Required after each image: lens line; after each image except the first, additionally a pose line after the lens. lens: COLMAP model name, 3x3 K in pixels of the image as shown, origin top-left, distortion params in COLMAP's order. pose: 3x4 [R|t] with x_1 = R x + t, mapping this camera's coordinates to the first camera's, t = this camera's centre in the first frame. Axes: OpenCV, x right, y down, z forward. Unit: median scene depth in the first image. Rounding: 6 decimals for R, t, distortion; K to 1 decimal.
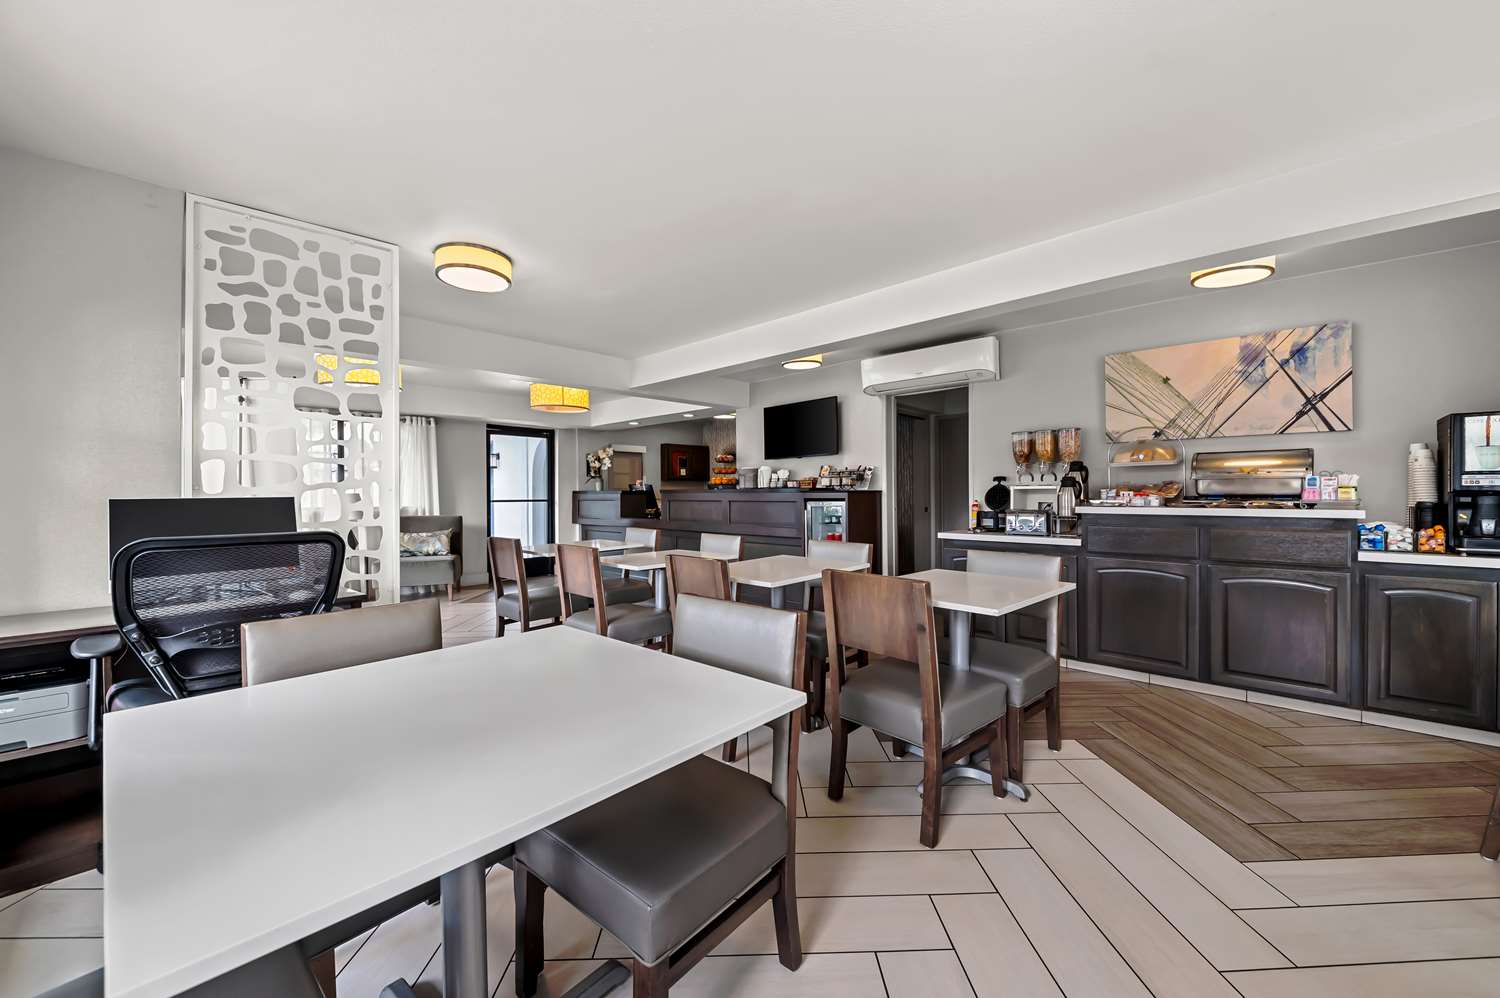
lens RADIAL K [[577.4, 0, 750.0], [0, 577.4, 499.0], [0, 0, 1]] dist [0.000945, -0.008439]
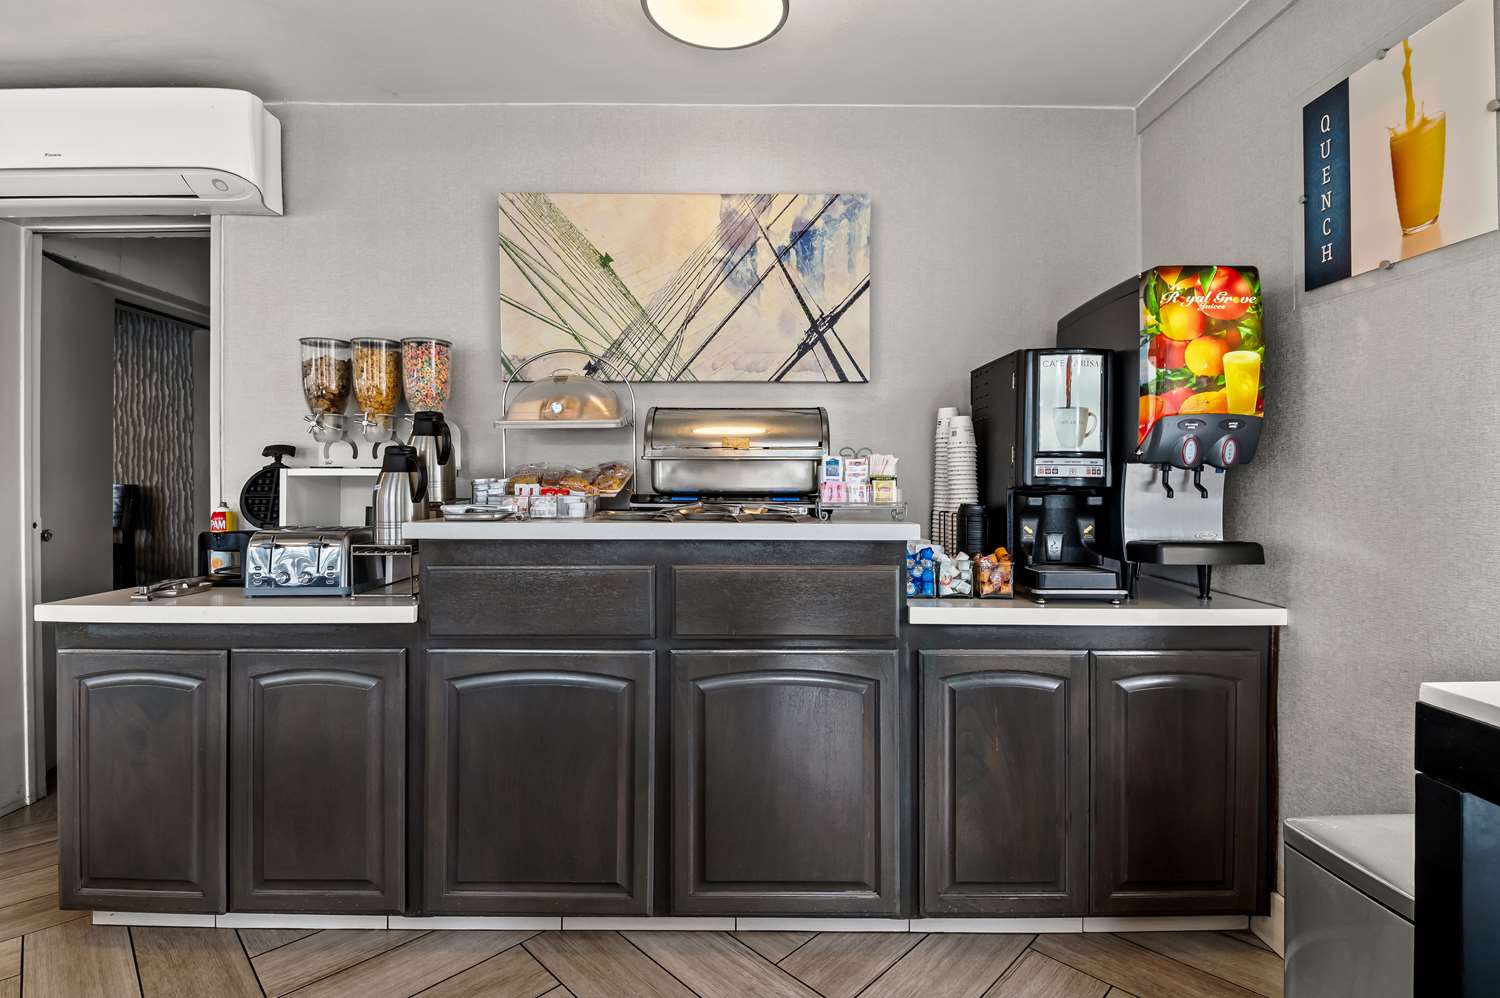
lens RADIAL K [[712.1, 0, 746.5], [0, 712.1, 478.1], [0, 0, 1]] dist [-0.001784, -0.000334]
pose [[0.718189, 0.008237, 0.695799, 0.421566], [0.002075, 0.999900, -0.013979, -0.010213], [-0.695845, 0.011484, 0.718100, 0.523427]]
